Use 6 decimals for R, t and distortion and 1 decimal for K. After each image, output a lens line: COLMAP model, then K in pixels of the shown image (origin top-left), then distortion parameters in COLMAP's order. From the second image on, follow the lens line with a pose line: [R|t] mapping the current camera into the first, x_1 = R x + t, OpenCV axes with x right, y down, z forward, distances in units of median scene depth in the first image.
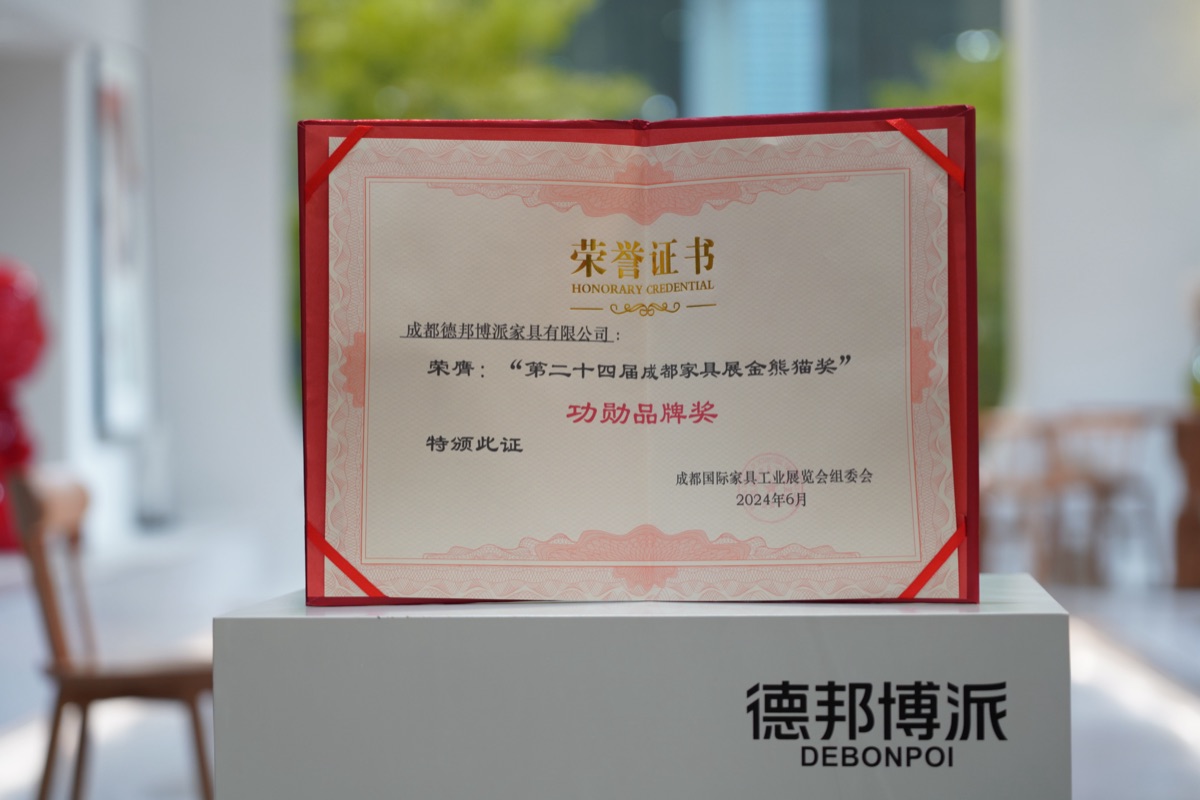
lens RADIAL K [[3554.0, 0, 600.0], [0, 3554.0, 400.0], [0, 0, 1]] dist [0.045240, -1.495673]
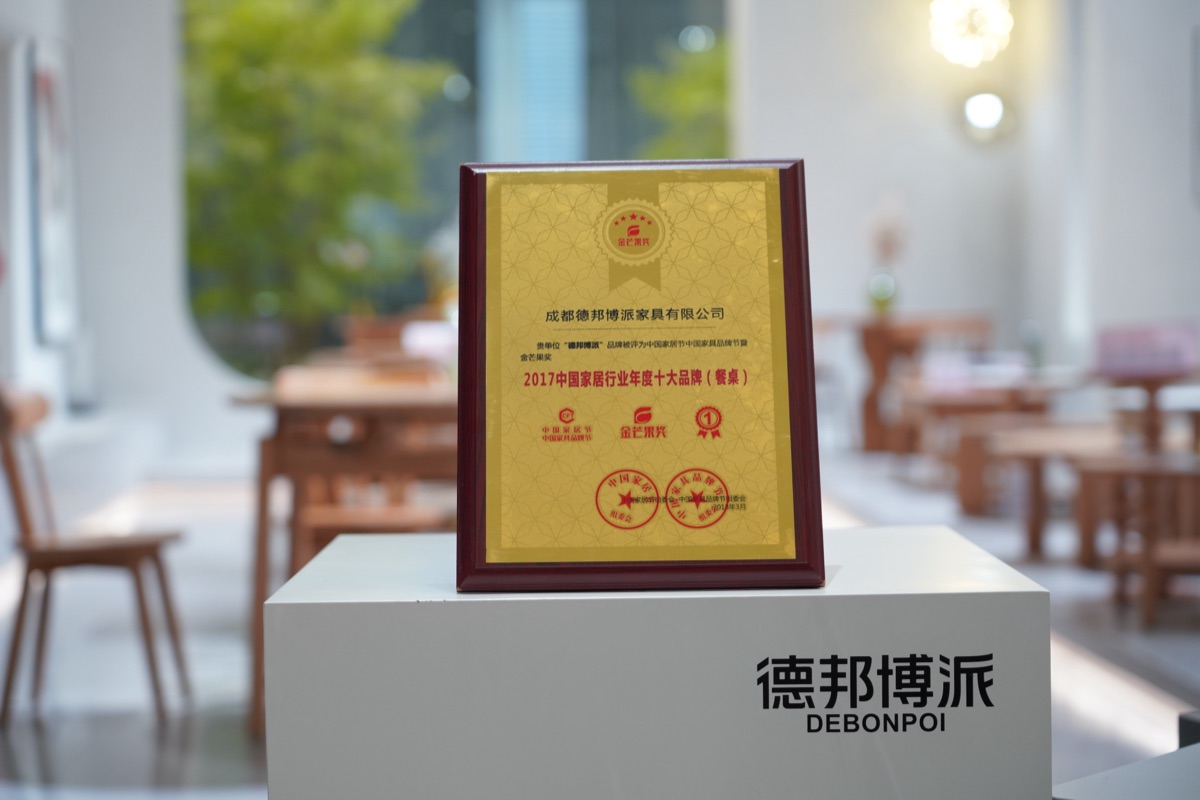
lens RADIAL K [[2608.2, 0, 600.0], [0, 2608.2, 400.0], [0, 0, 1]] dist [-0.000143, 0.431579]
pose [[0.996803, -0.008425, 0.079454, -0.070064], [0.005242, 0.999179, 0.040183, -0.032046], [-0.079728, -0.039638, 0.996028, 0.208408]]
